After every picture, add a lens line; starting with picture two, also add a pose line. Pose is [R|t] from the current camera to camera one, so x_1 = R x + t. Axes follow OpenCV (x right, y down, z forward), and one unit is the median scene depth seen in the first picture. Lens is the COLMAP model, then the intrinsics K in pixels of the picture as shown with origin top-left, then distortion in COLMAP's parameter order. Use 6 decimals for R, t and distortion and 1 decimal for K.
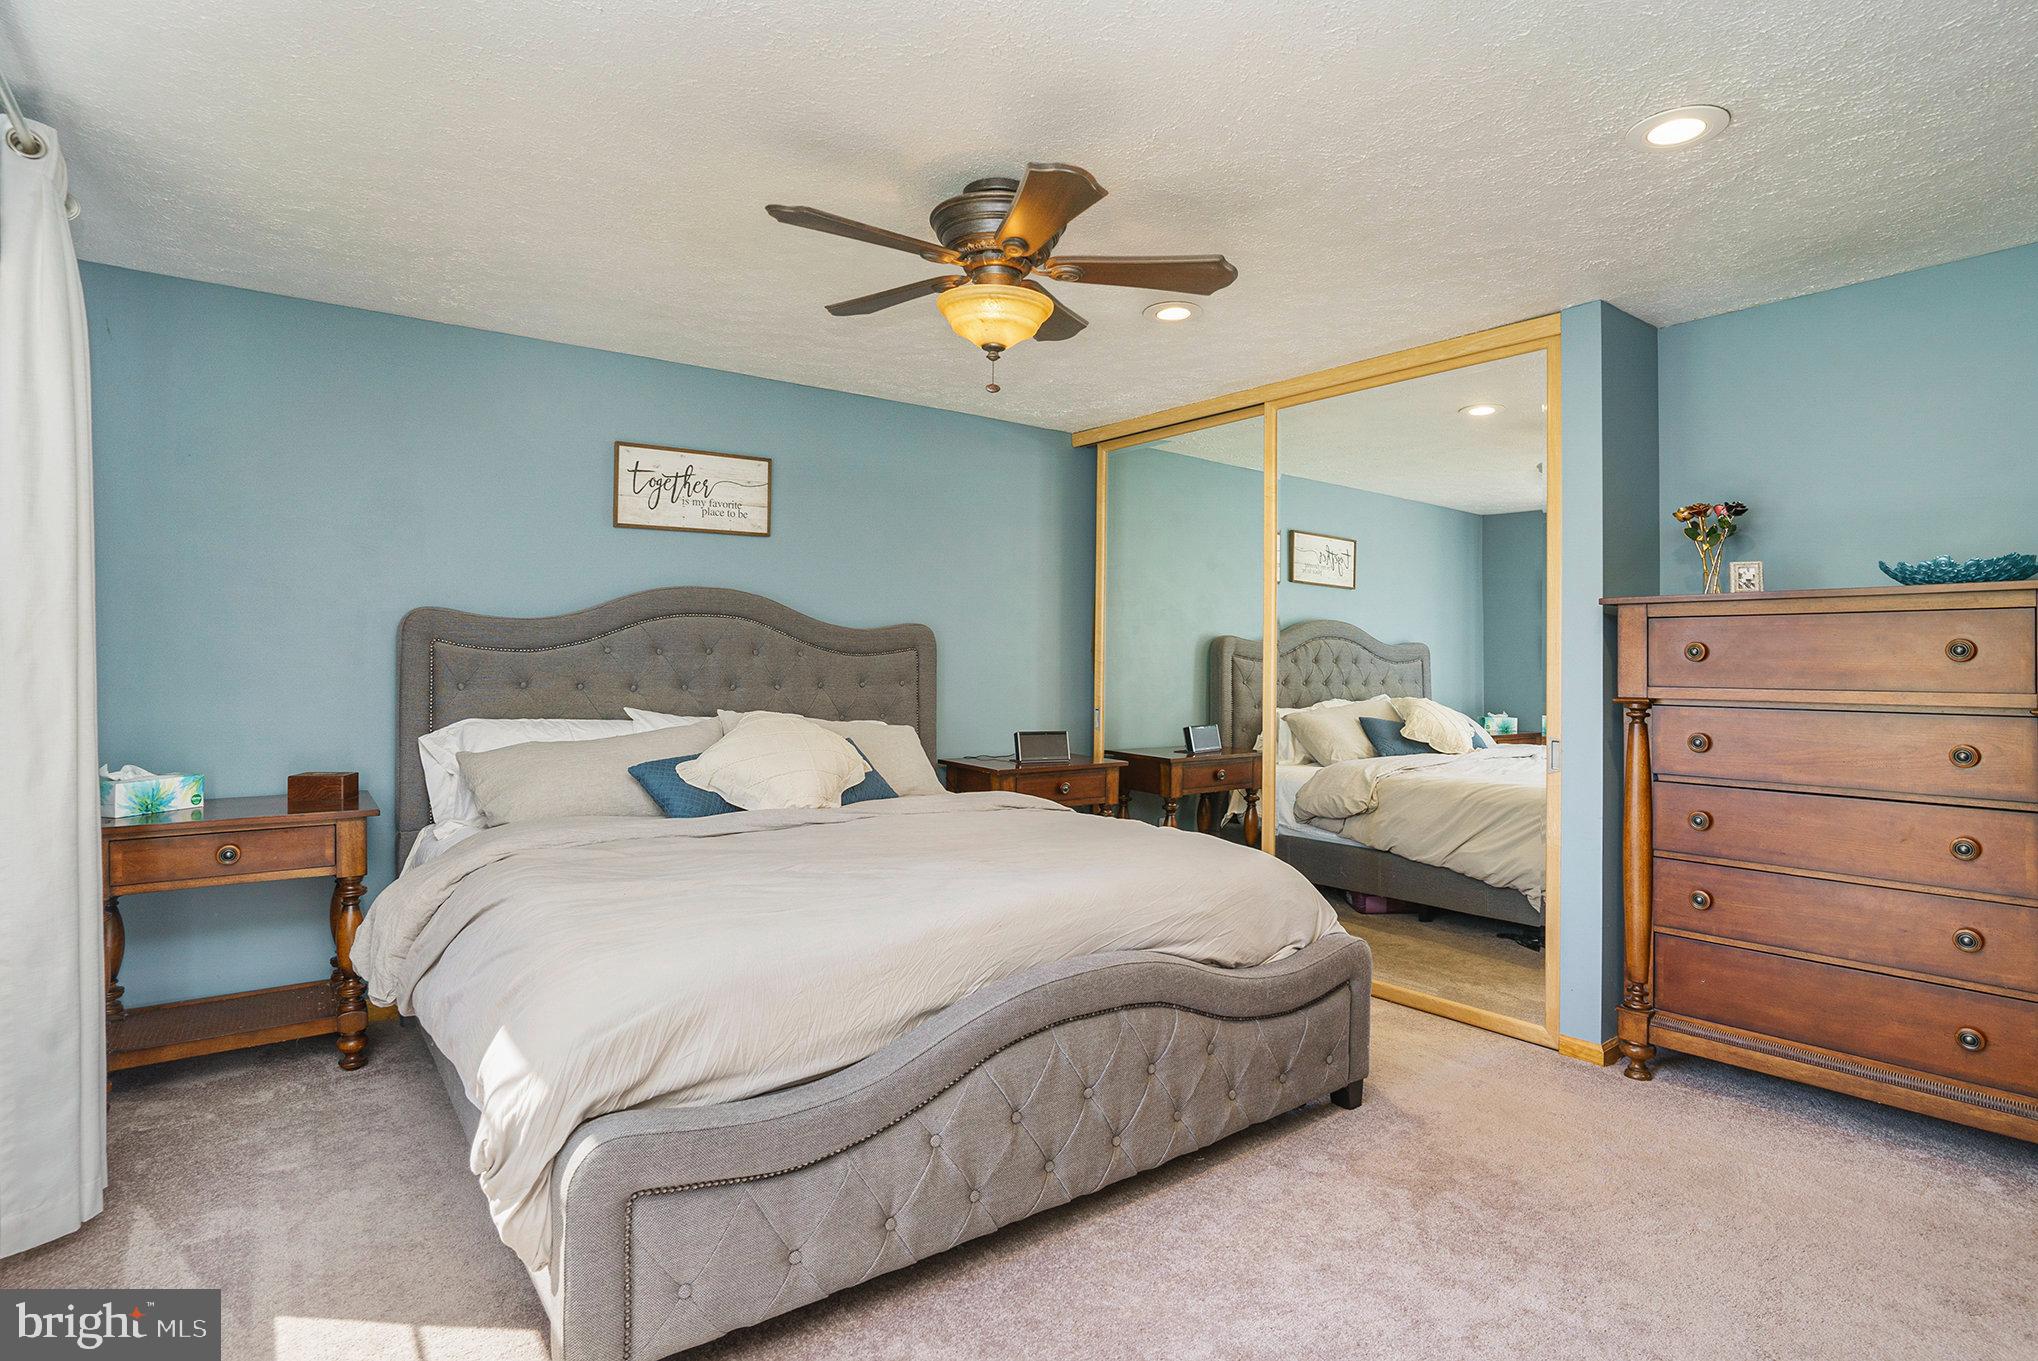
lens RADIAL K [[1032.6, 0, 1016.2], [0, 1032.6, 640.6], [0, 0, 1]] dist [0.022498, 0.000553]
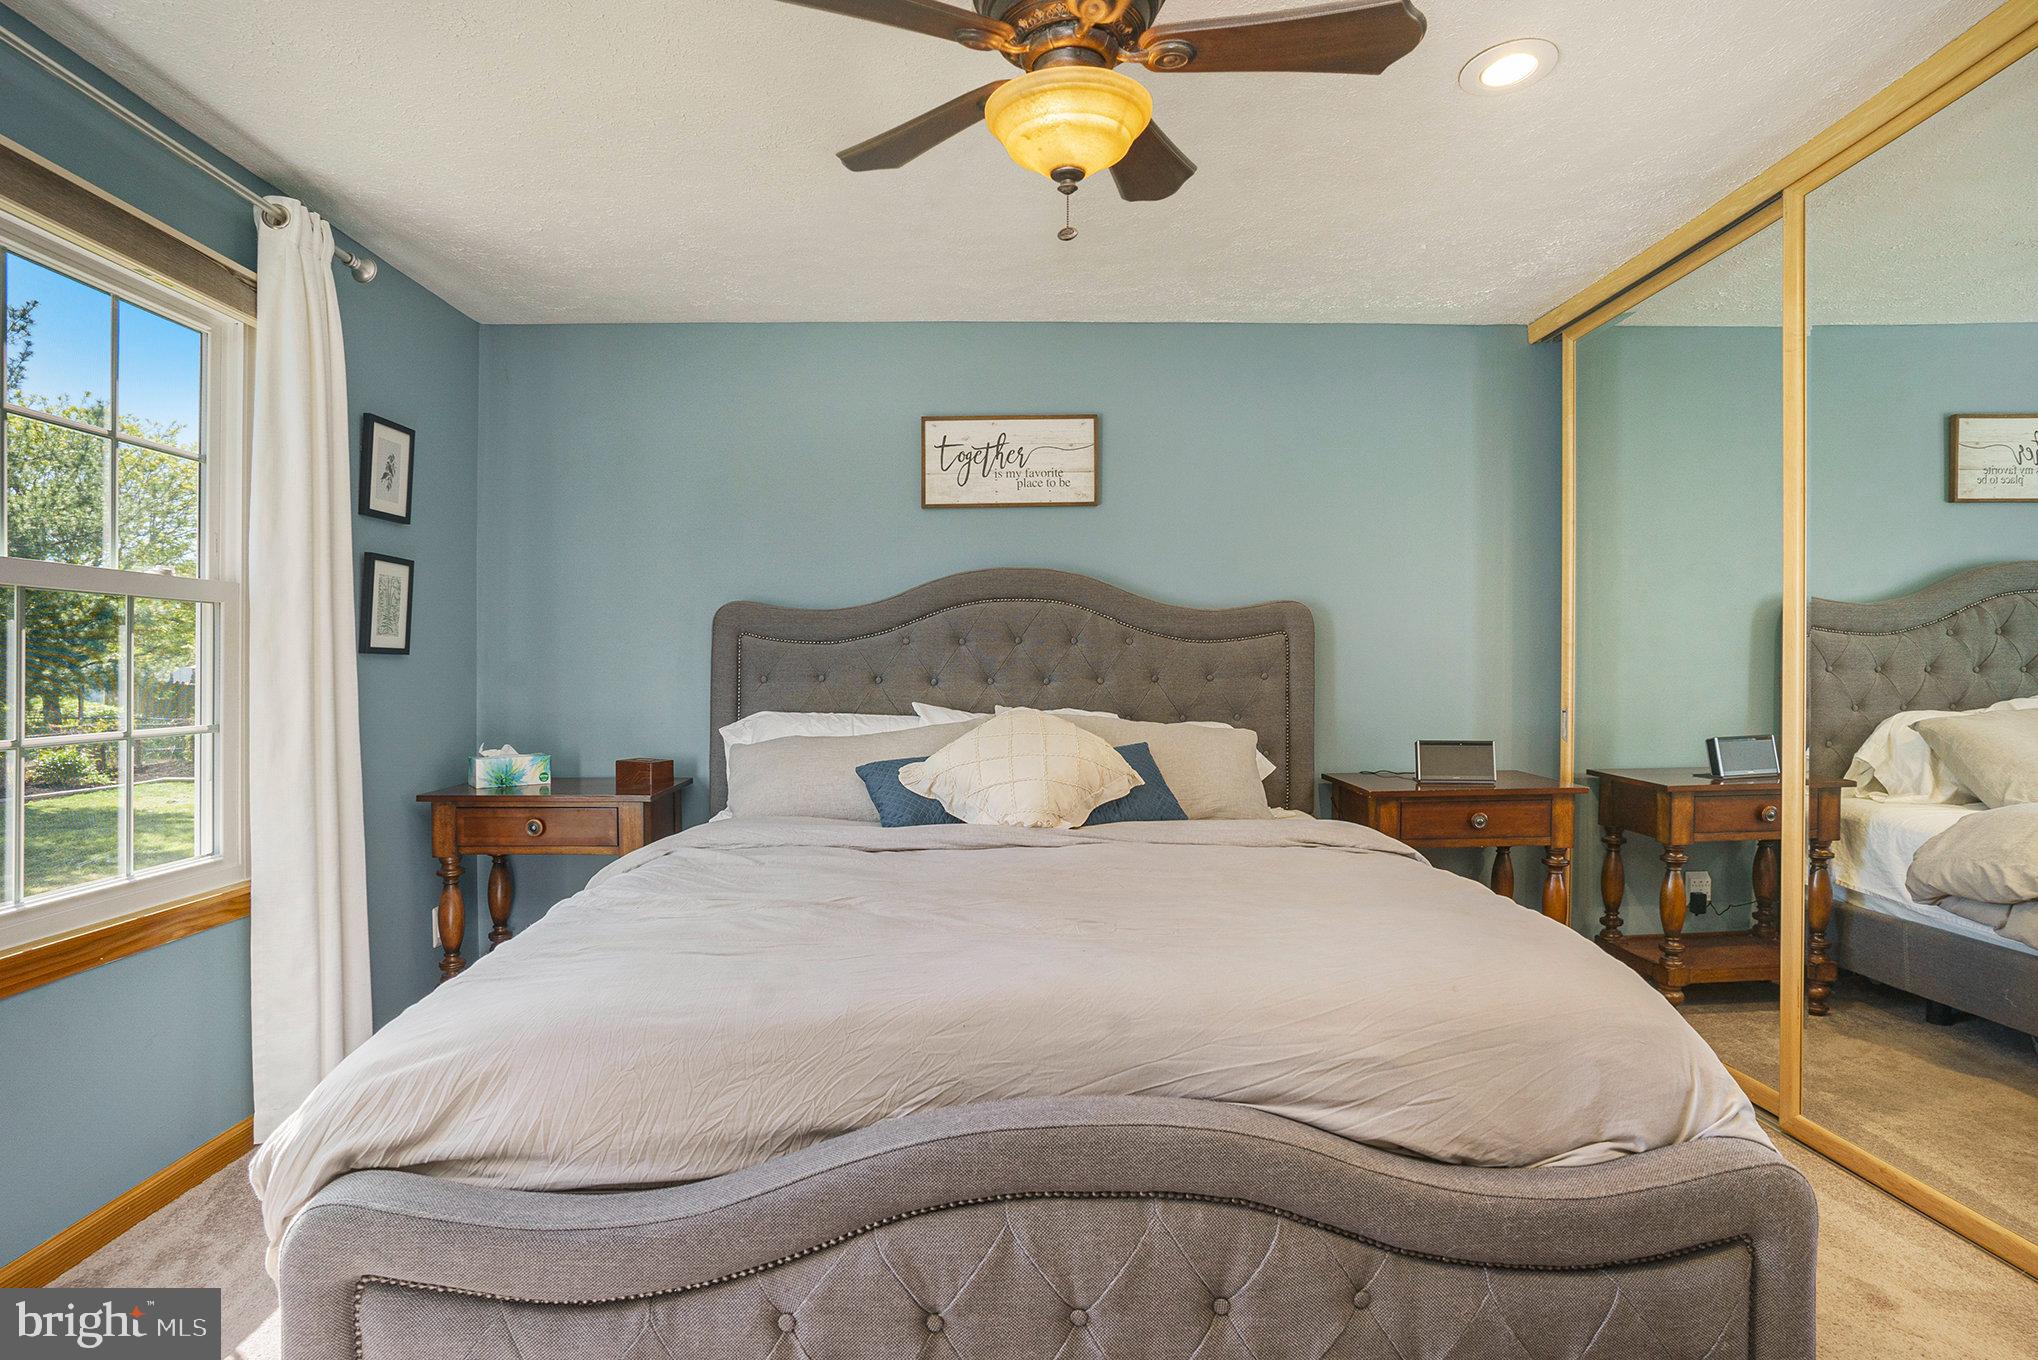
lens RADIAL K [[1049.9, 0, 1043.7], [0, 1049.9, 655.5], [0, 0, 1]] dist [-0.063128, 0.039074]
pose [[0.819175, -0.022170, -0.573115, 0.283701], [0.027453, 0.999623, 0.000570, 0.028910], [0.572887, -0.016200, 0.819475, 0.339730]]
